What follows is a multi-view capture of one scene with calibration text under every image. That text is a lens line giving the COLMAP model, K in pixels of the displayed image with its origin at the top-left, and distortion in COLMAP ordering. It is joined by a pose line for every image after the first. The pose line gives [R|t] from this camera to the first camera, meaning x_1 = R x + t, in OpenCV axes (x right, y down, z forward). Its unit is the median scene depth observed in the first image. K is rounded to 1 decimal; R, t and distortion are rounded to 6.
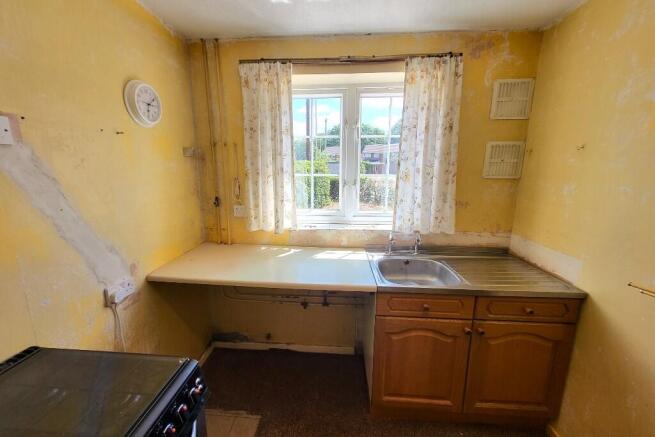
lens RADIAL K [[253.9, 0, 323.6], [0, 253.9, 218.4], [0, 0, 1]] dist [0.007290, -0.001006]
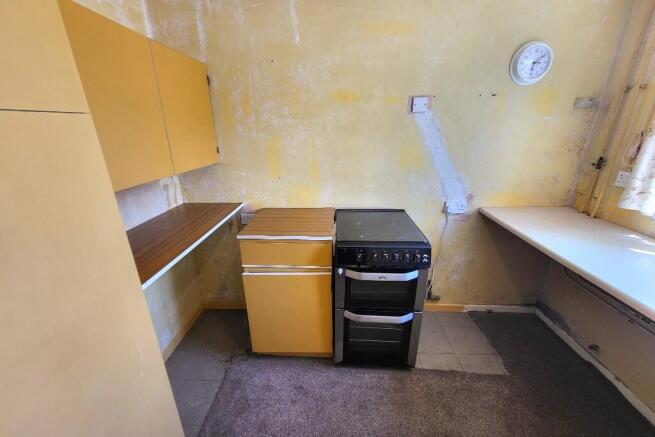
lens RADIAL K [[253.9, 0, 326.0], [0, 253.9, 219.4], [0, 0, 1]] dist [0.007290, -0.001006]
pose [[0.042855, 0.345720, -0.937359, 0.431530], [-0.184109, 0.924885, 0.332702, -0.009676], [0.981971, 0.158318, 0.103286, 0.066717]]
